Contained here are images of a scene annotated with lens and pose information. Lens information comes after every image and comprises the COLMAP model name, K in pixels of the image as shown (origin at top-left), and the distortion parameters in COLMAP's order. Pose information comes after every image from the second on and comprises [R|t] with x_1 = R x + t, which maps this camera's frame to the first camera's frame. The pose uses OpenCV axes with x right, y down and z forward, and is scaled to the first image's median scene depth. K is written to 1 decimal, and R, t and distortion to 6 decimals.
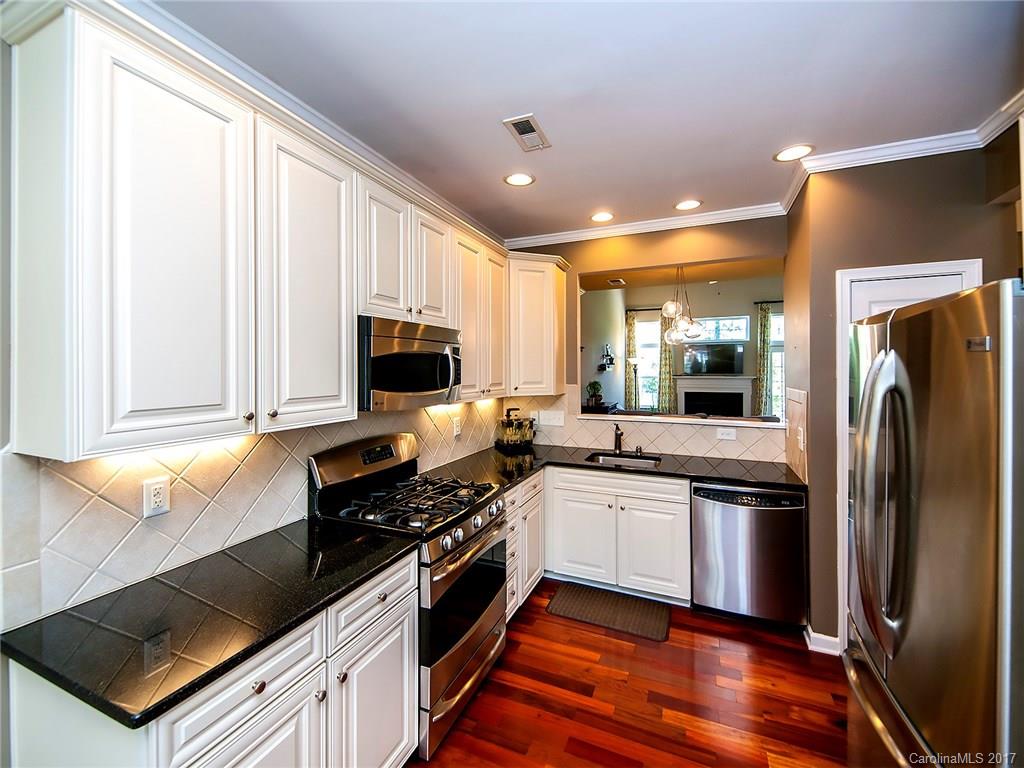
lens RADIAL K [[420.5, 0, 511.6], [0, 420.5, 378.3], [0, 0, 1]] dist [0.006740, -0.004227]
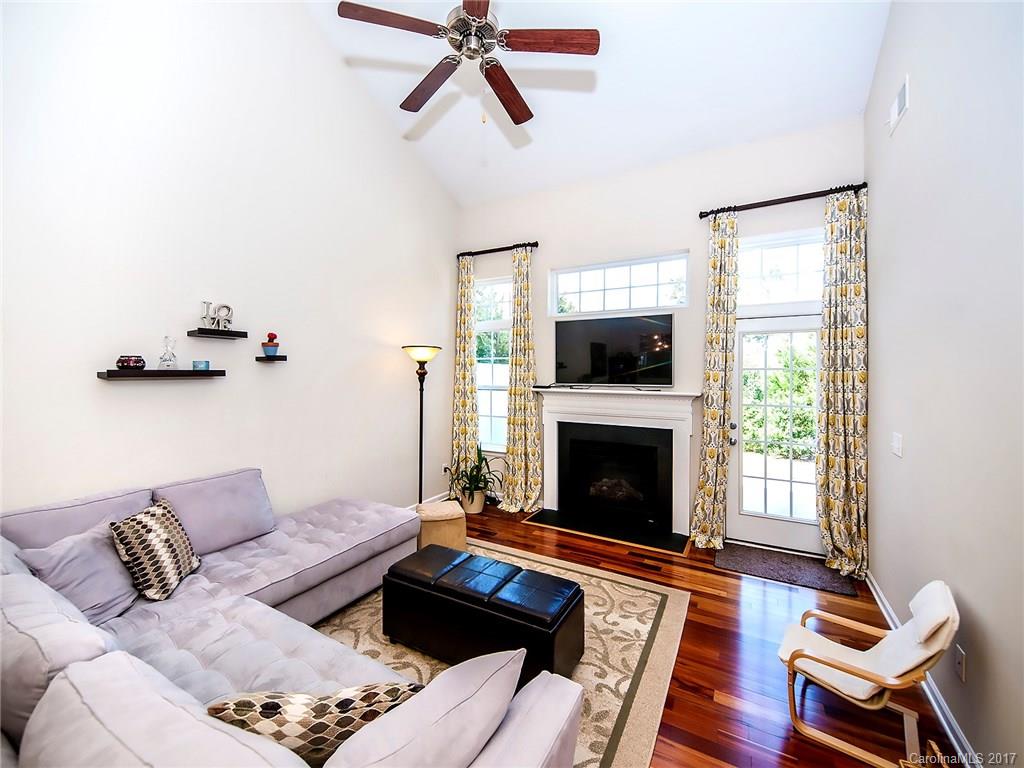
lens RADIAL K [[420.5, 0, 503.5], [0, 420.5, 374.9], [0, 0, 1]] dist [0.006740, -0.004227]
pose [[0.994302, 0.003129, -0.106557, 0.408742], [-0.003395, 0.999992, -0.002312, -0.018471], [0.106549, 0.002661, 0.994304, 0.539890]]
